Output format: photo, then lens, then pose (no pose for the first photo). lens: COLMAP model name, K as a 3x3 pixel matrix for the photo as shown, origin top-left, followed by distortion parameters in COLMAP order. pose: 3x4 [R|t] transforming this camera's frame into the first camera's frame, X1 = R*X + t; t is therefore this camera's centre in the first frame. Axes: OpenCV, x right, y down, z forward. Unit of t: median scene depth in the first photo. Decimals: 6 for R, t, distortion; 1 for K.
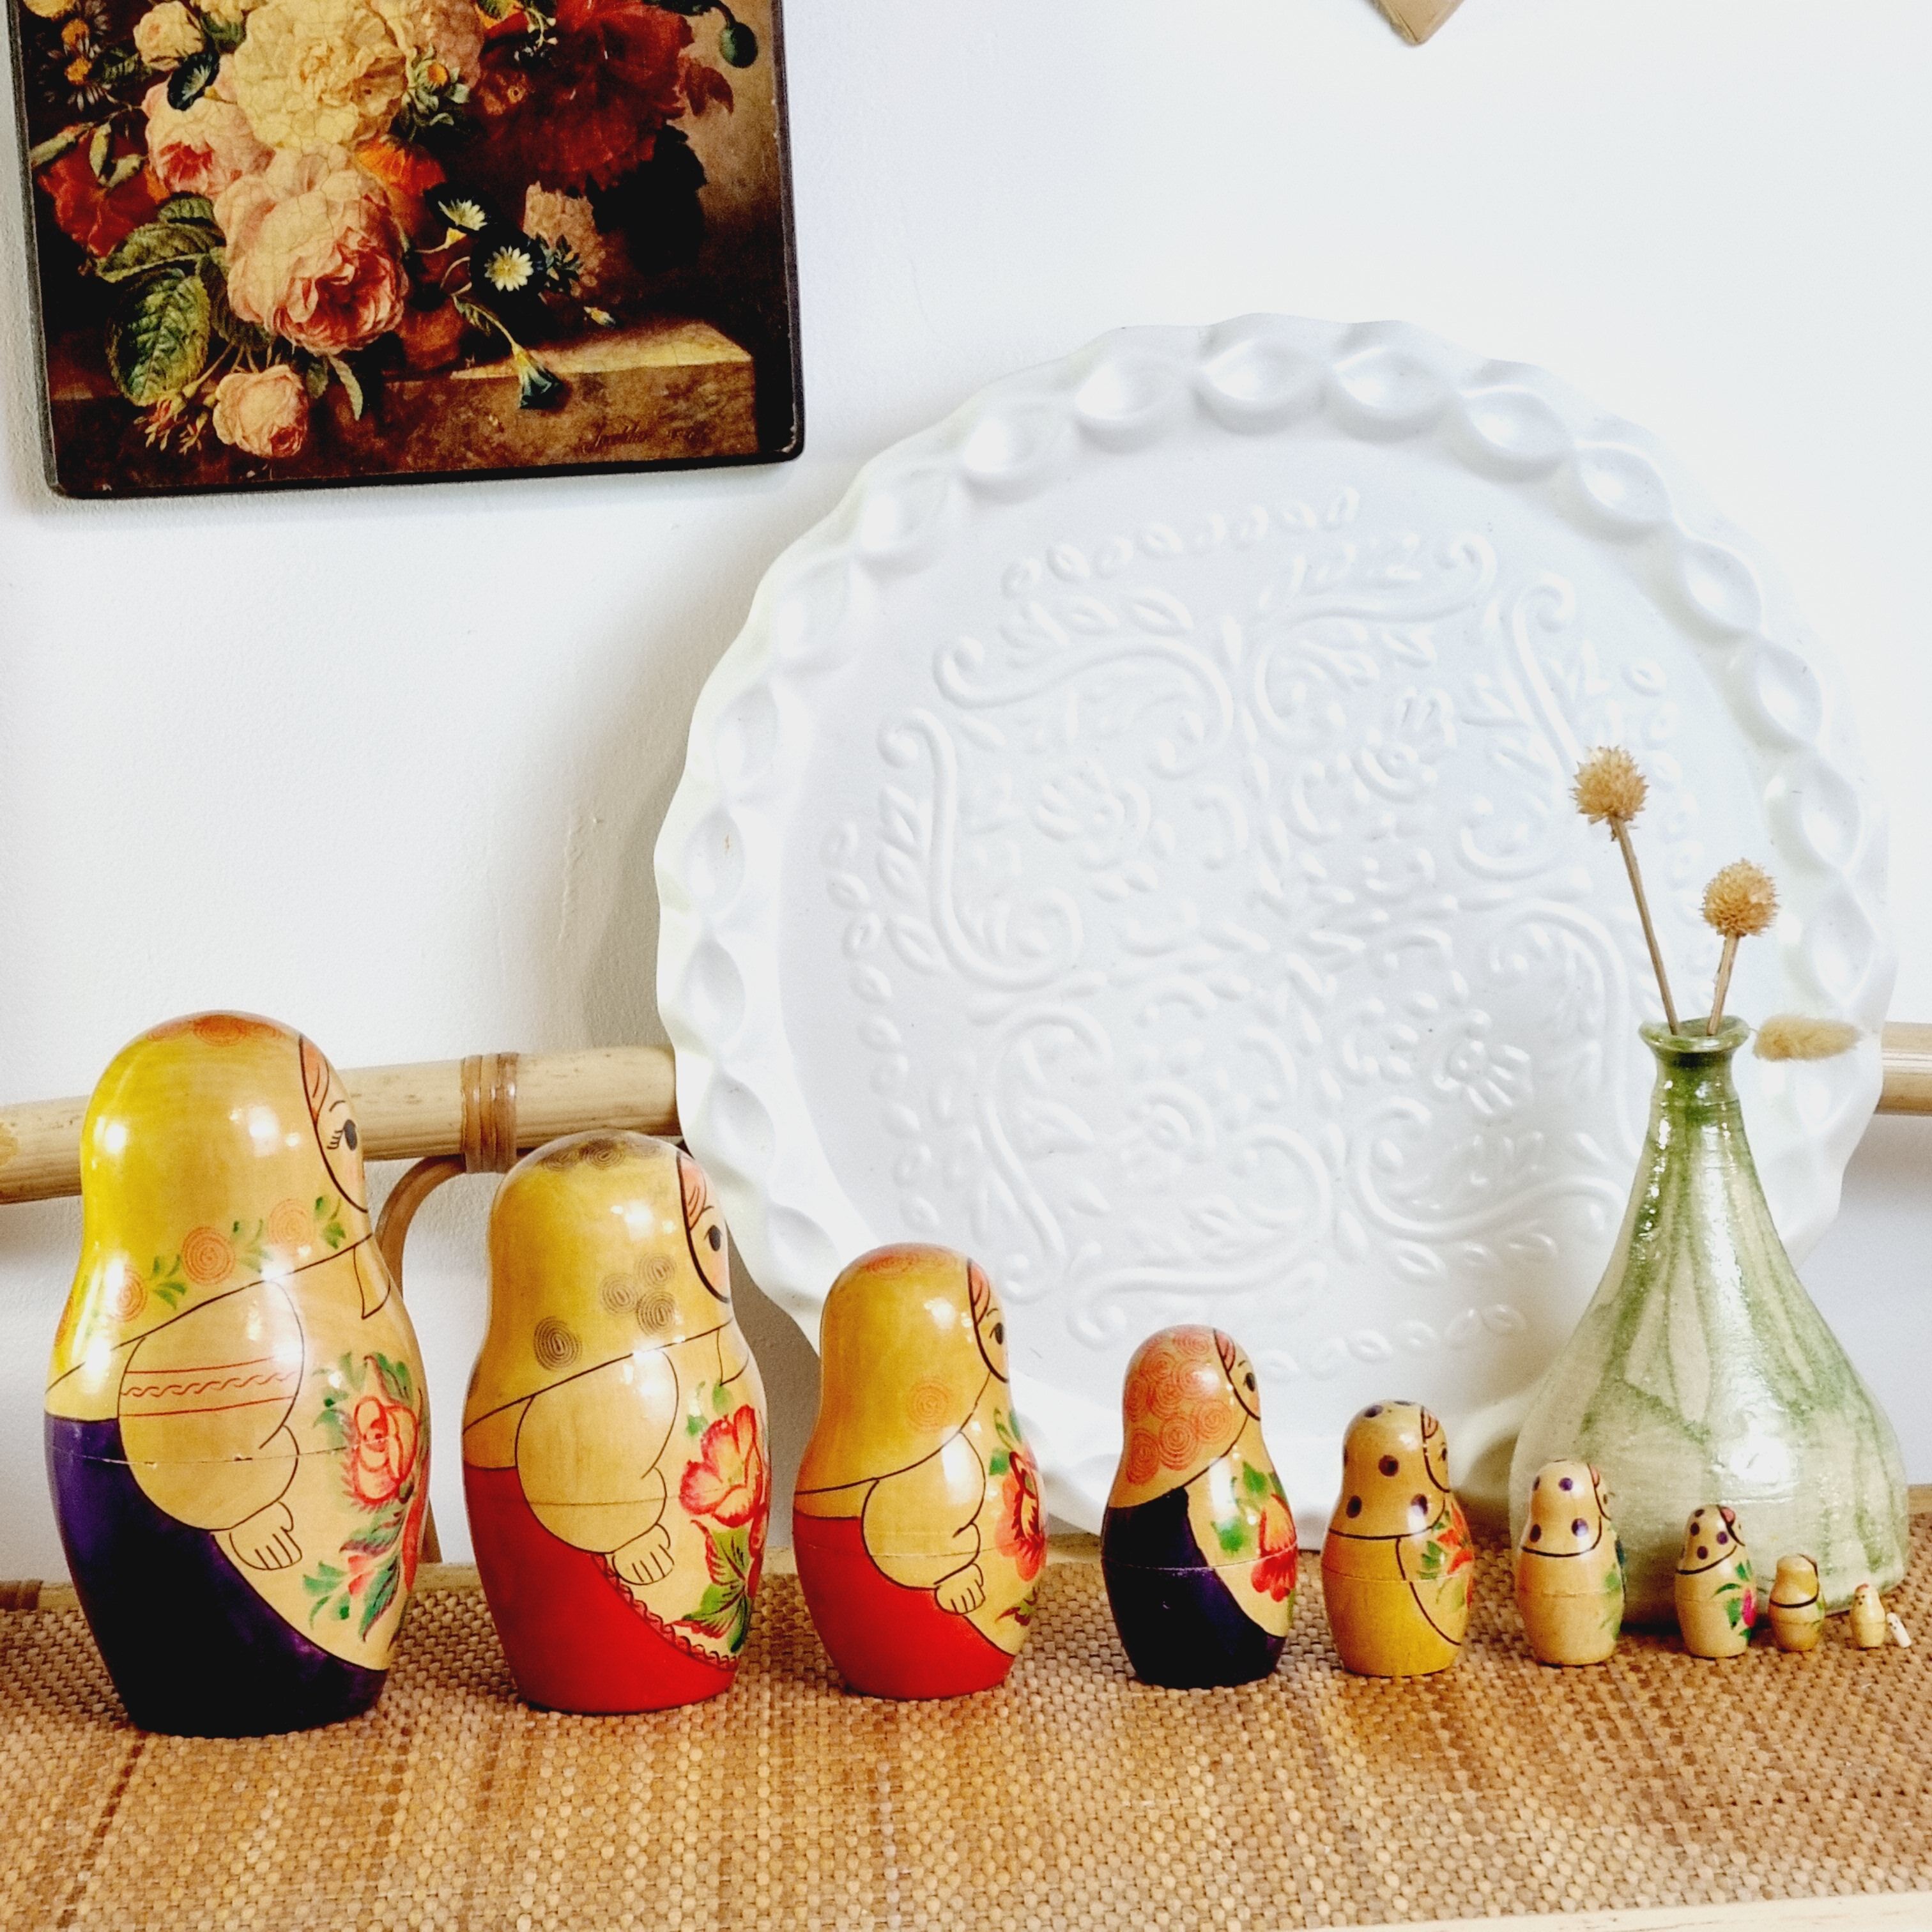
lens RADIAL K [[5894.7, 0, 966.7], [0, 5894.7, 1061.9], [0, 0, 1]] dist [0.051012, 0.000000]
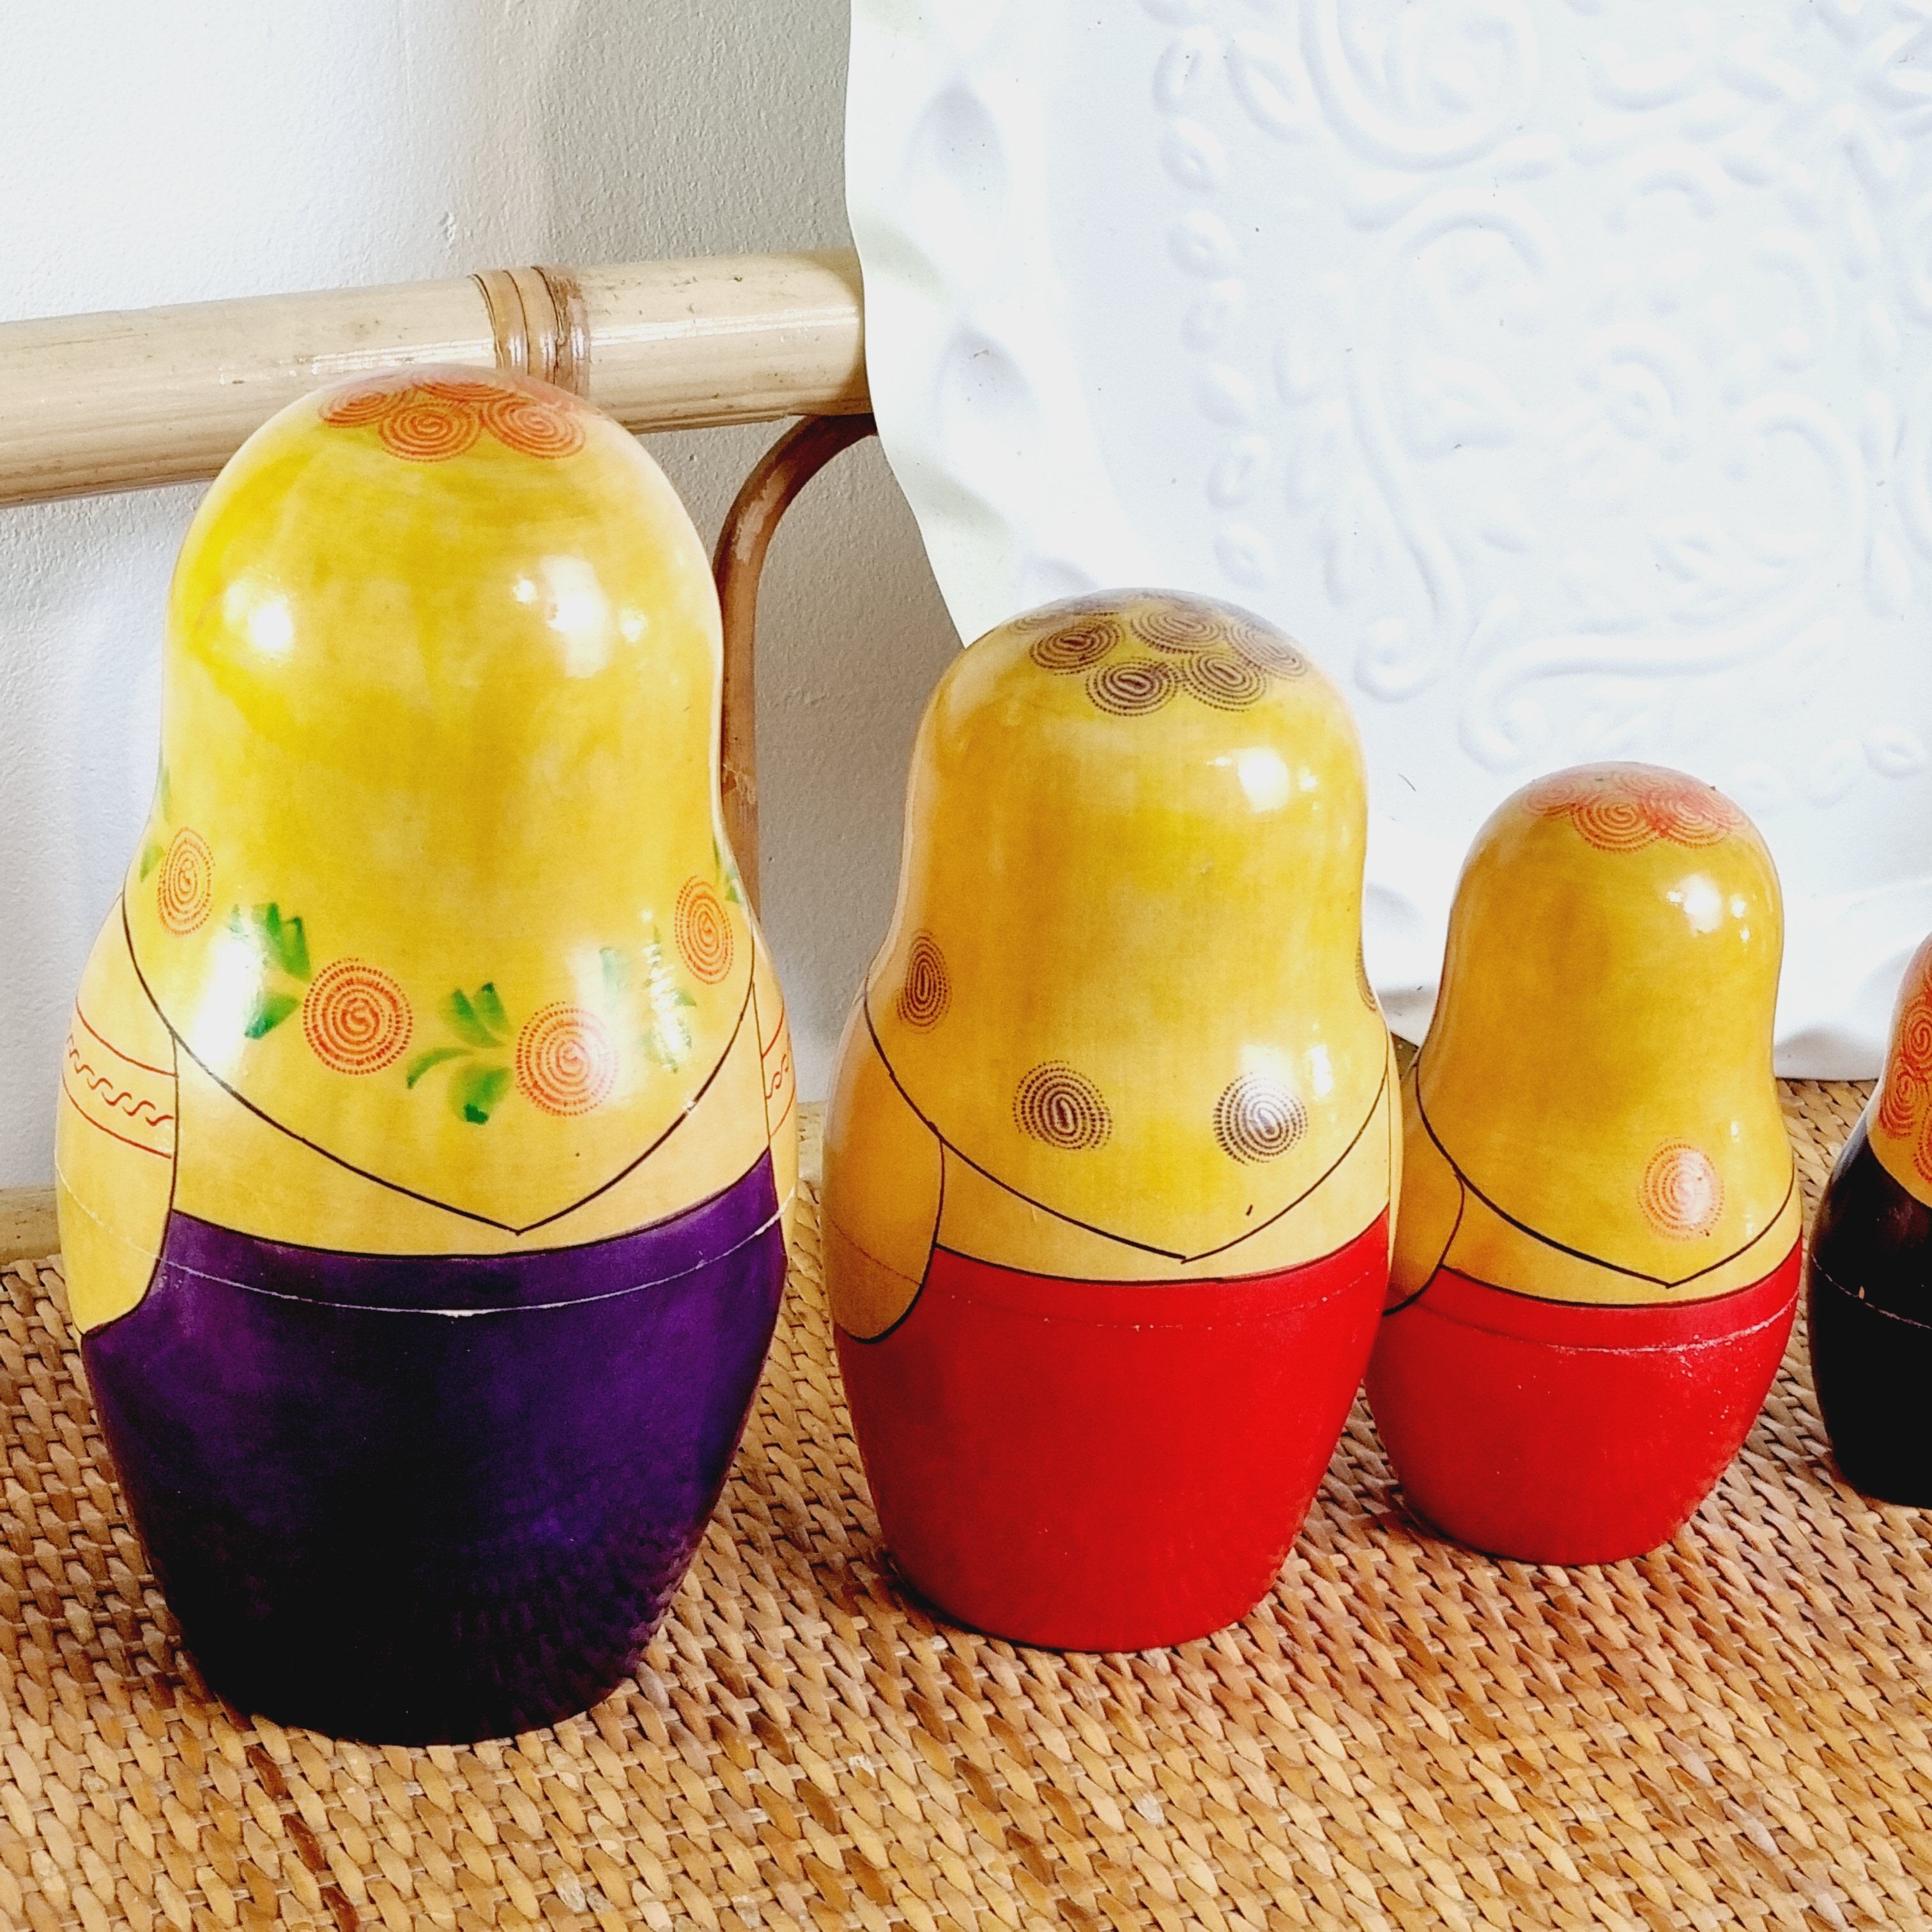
lens RADIAL K [[5894.7, 0, 951.0], [0, 5894.7, 1116.3], [0, 0, 1]] dist [0.051012, 0.000000]
pose [[0.937683, -0.049186, 0.343994, -0.237742], [-0.049985, 0.960546, 0.273594, -0.078655], [-0.343879, -0.273739, 0.898229, 0.473662]]
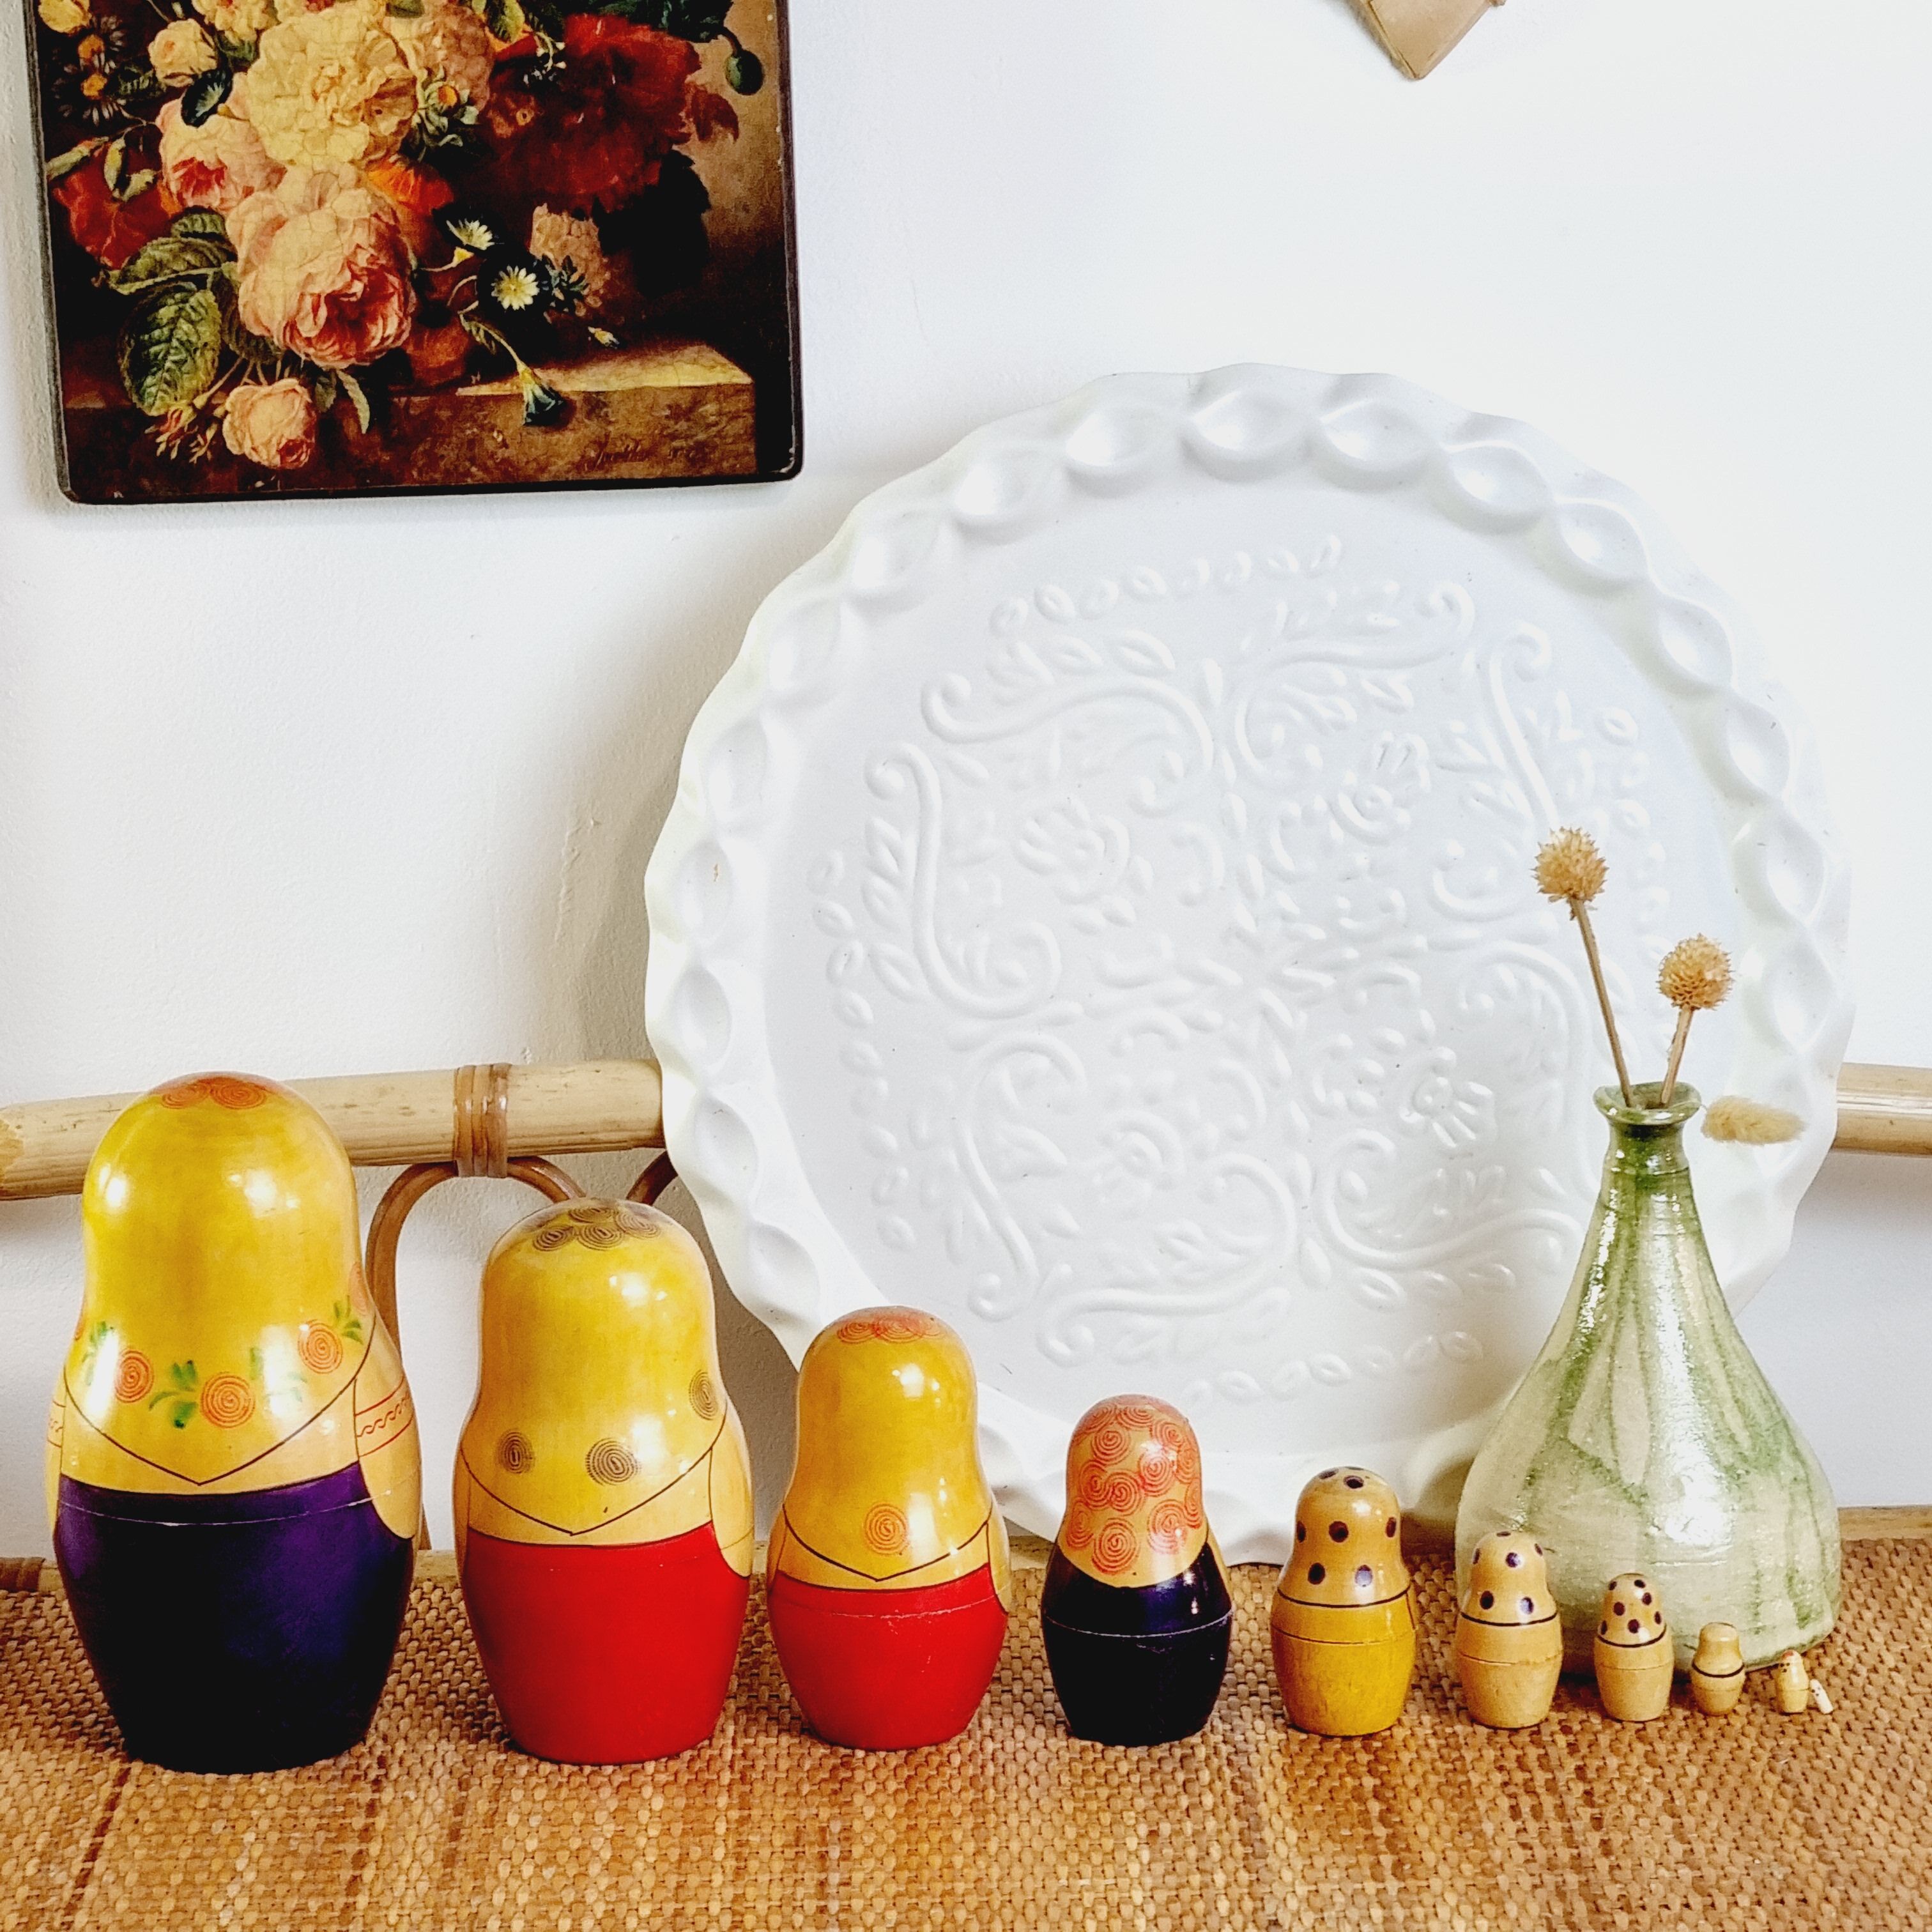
lens RADIAL K [[5894.7, 0, 1003.2], [0, 5894.7, 1056.5], [0, 0, 1]] dist [0.051012, 0.000000]
pose [[0.999691, 0.023607, -0.007771, 0.017976], [-0.022897, 0.996419, 0.081391, -0.089223], [0.009664, -0.081188, 0.996652, -0.024168]]
